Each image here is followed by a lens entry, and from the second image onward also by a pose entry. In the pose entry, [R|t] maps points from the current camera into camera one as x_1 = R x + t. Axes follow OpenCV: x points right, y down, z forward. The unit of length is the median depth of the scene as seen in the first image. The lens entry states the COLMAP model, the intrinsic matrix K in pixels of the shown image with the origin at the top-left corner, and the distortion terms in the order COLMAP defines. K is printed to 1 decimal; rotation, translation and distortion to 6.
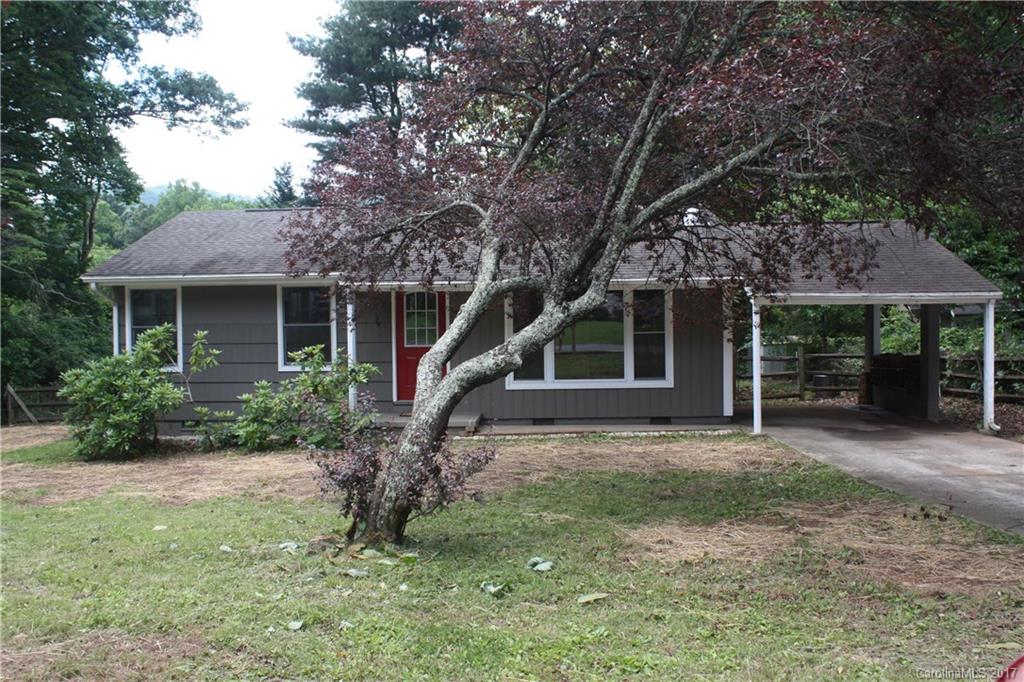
lens RADIAL K [[975.1, 0, 512.1], [0, 975.1, 337.8], [0, 0, 1]] dist [-0.108949, 0.000000]
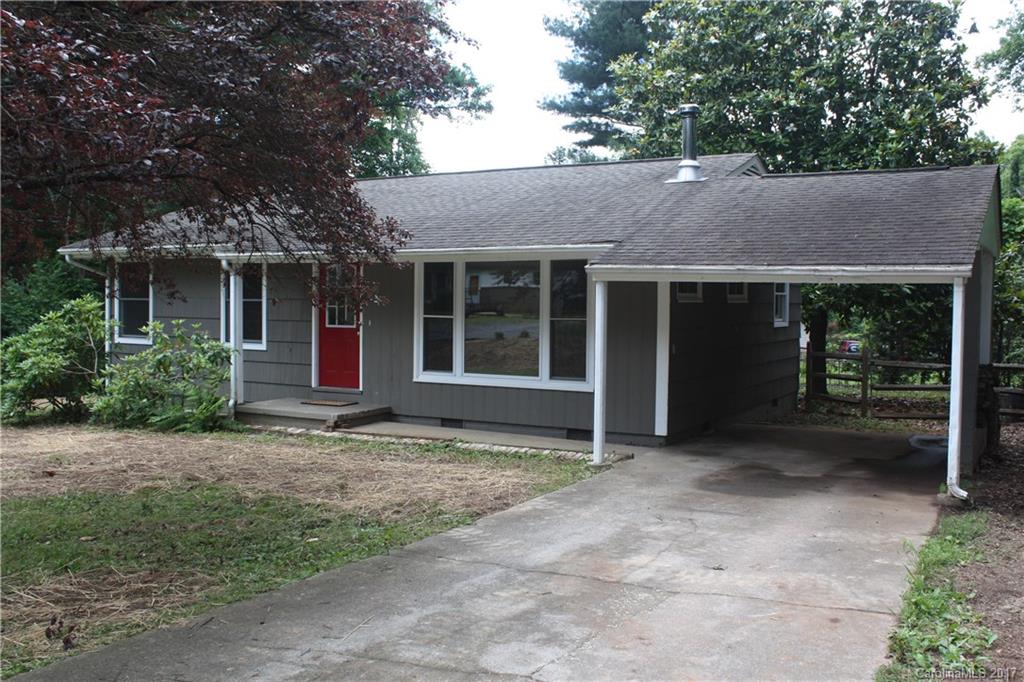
lens RADIAL K [[948.4, 0, 512.1], [0, 948.4, 343.3], [0, 0, 1]] dist [-0.146640, 0.000000]
pose [[0.892629, 0.044051, -0.448635, 0.435404], [-0.037497, 0.999021, 0.023488, -0.002139], [0.449231, -0.004143, 0.893406, 0.306626]]
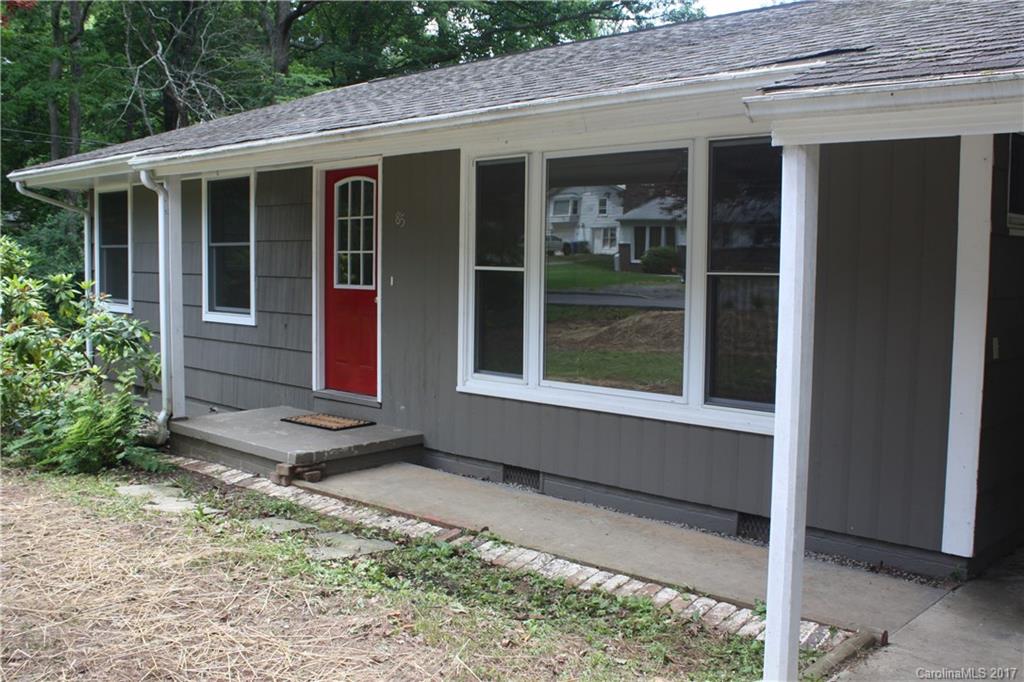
lens RADIAL K [[975.1, 0, 513.9], [0, 975.1, 340.2], [0, 0, 1]] dist [-0.108949, 0.000000]
pose [[0.756252, 0.075216, -0.649942, 0.302571], [-0.043033, 0.996937, 0.065300, -0.000394], [0.652863, -0.021414, 0.757173, 0.677501]]
